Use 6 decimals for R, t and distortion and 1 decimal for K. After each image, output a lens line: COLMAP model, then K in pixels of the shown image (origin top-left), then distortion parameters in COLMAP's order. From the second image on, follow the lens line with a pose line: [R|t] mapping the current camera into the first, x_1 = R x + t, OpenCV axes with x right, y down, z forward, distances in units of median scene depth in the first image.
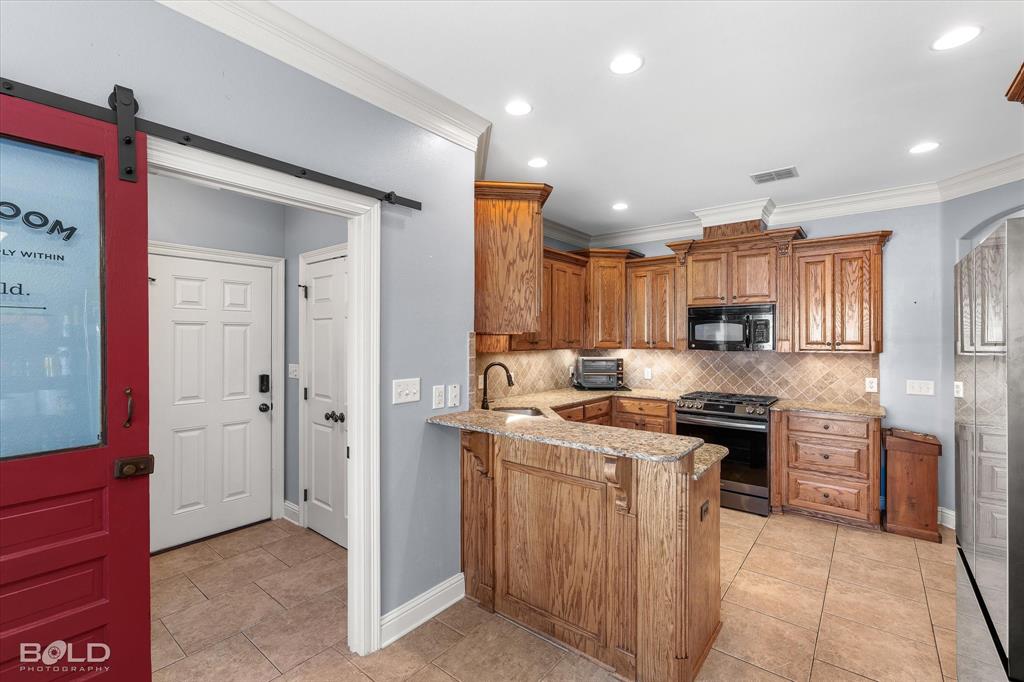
lens RADIAL K [[449.4, 0, 510.4], [0, 449.4, 350.1], [0, 0, 1]] dist [0.000862, 0.000573]
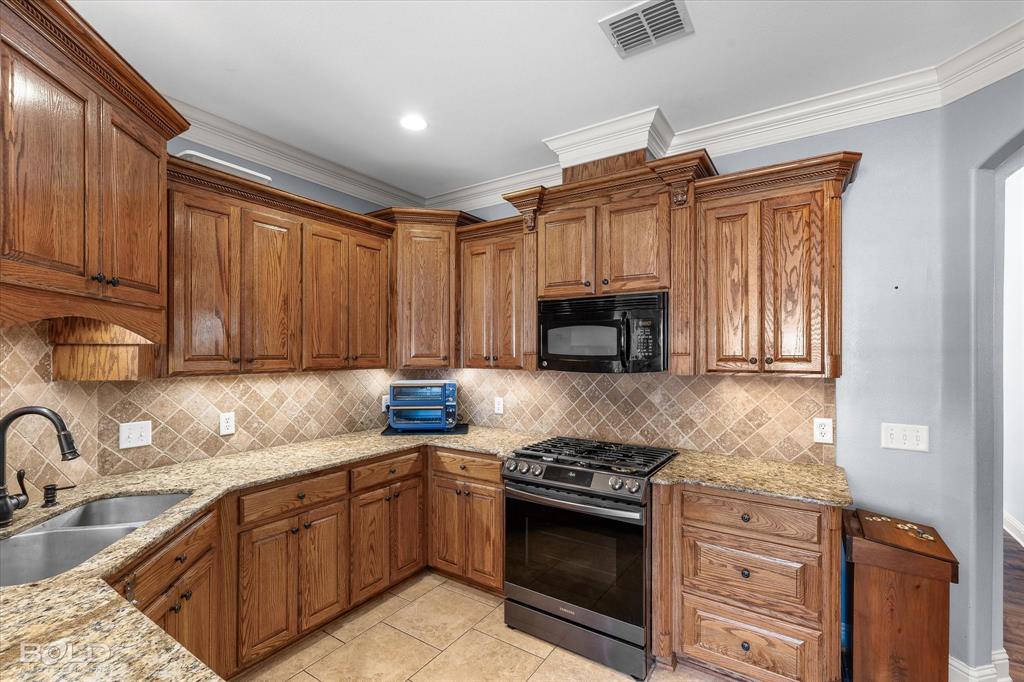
lens RADIAL K [[451.6, 0, 507.6], [0, 451.6, 368.3], [0, 0, 1]] dist [-0.001998, 0.000035]
pose [[0.996351, -0.005457, 0.085179, 0.338620], [0.004597, 0.999937, 0.010281, -0.010872], [-0.085230, -0.009852, 0.996313, 0.443772]]
